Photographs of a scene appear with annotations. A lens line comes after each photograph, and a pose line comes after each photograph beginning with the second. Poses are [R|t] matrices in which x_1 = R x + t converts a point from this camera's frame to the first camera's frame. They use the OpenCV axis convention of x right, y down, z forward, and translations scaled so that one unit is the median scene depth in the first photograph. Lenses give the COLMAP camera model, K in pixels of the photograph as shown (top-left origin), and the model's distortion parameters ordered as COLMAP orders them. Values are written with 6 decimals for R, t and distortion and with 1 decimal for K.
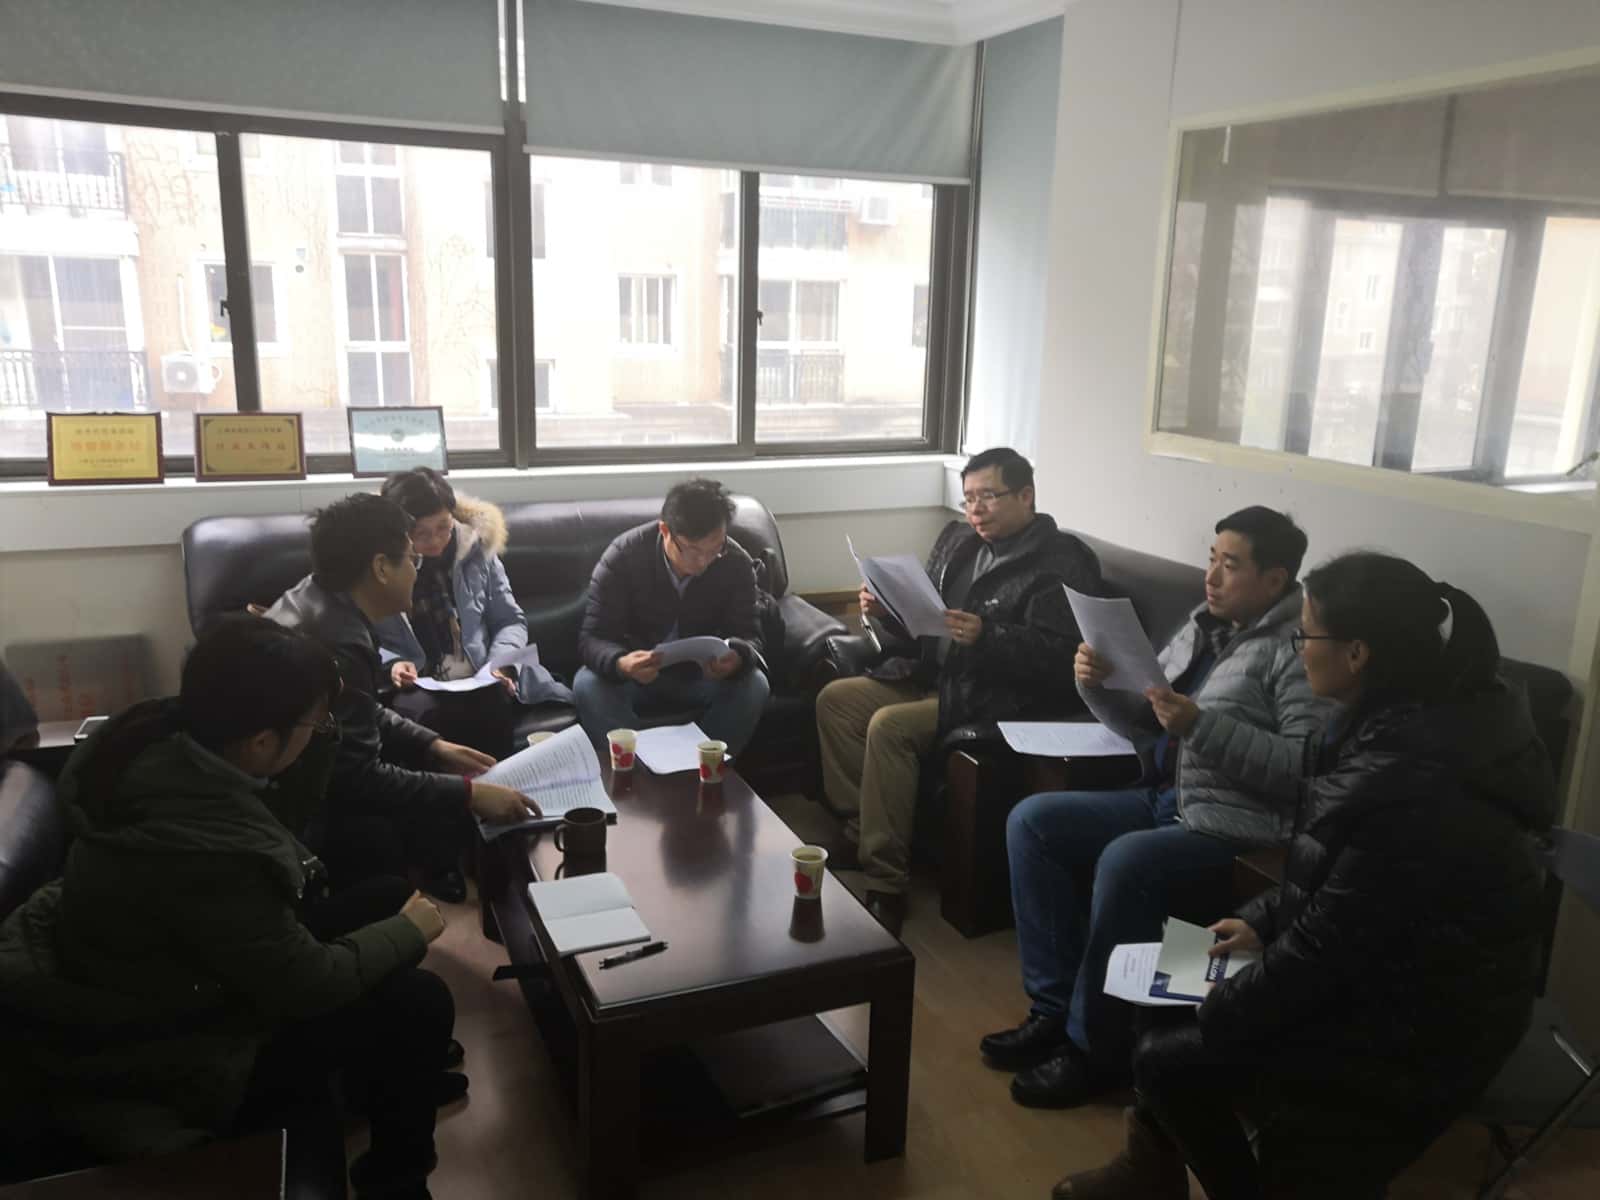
lens RADIAL K [[1240.5, 0, 804.8], [0, 1240.5, 595.6], [0, 0, 1]] dist [-0.009378, 0.058551]
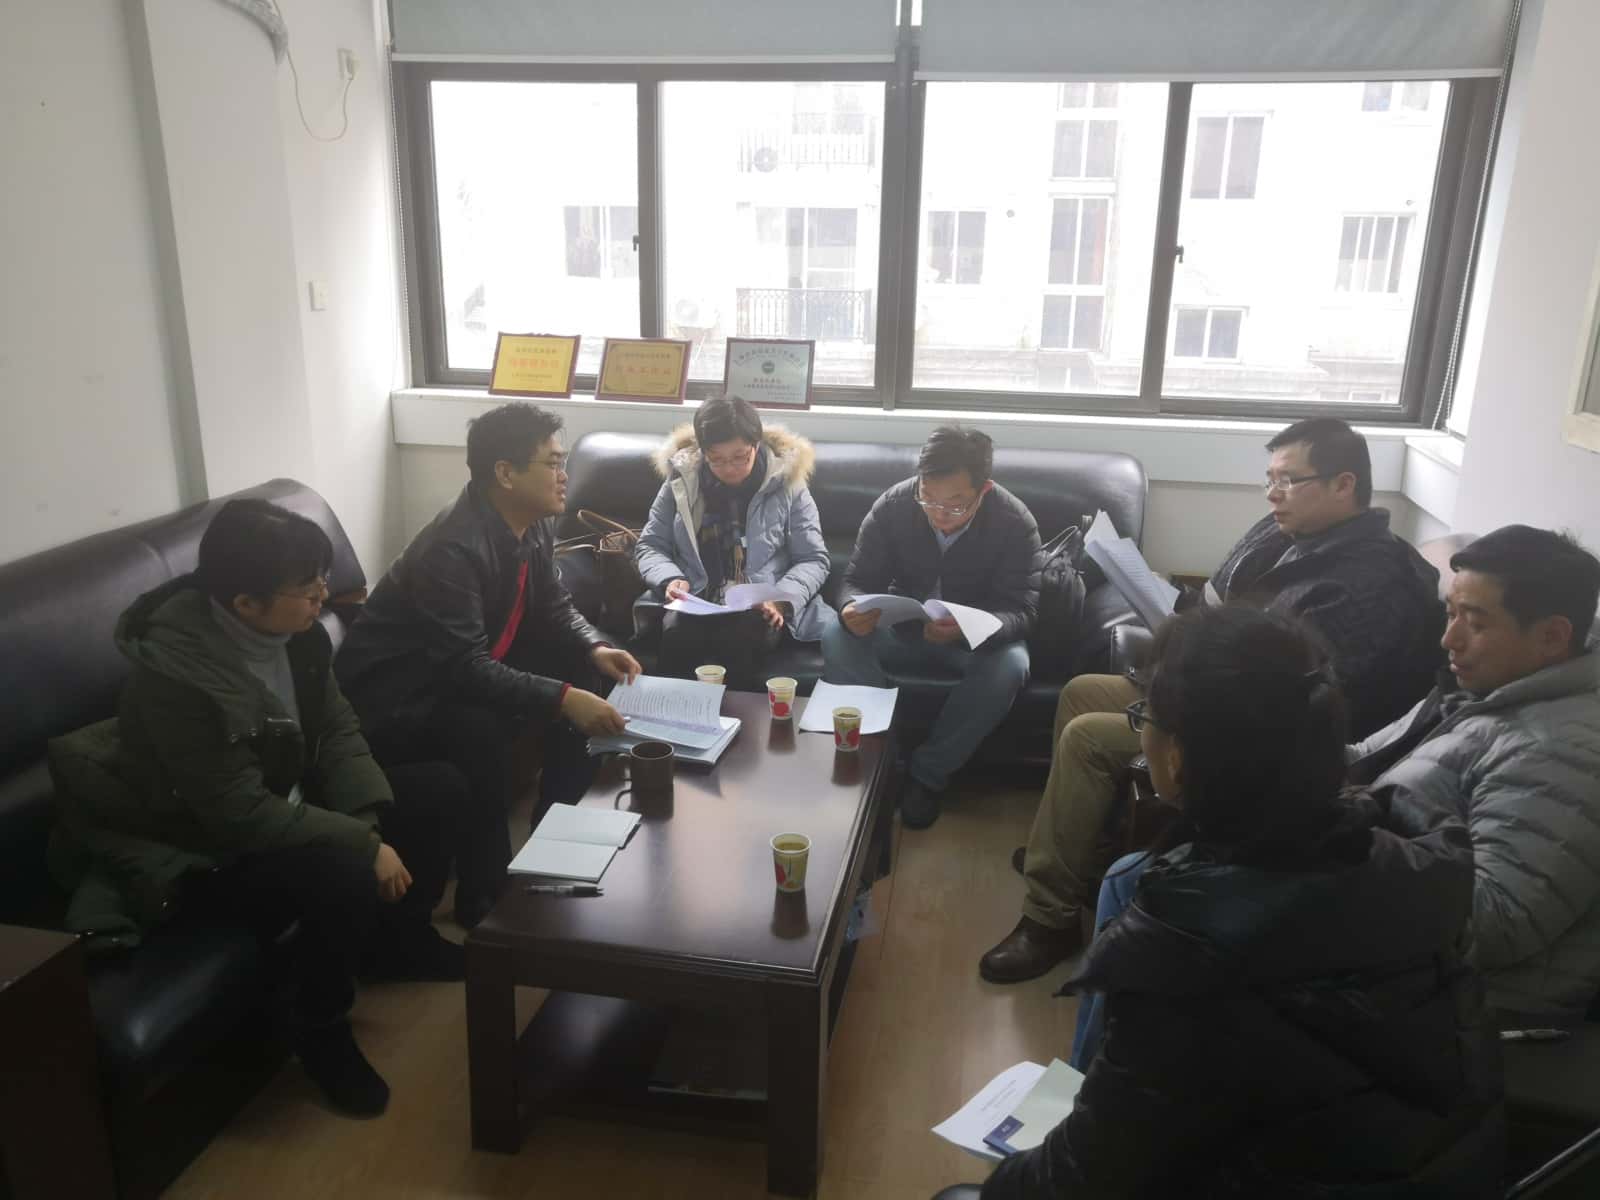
lens RADIAL K [[1240.5, 0, 804.8], [0, 1240.5, 595.6], [0, 0, 1]] dist [-0.009378, 0.058551]
pose [[0.830760, 0.149443, -0.536195, 0.290001], [-0.127158, 0.988766, 0.078565, -0.026649], [0.541912, 0.002912, 0.840430, 0.150682]]
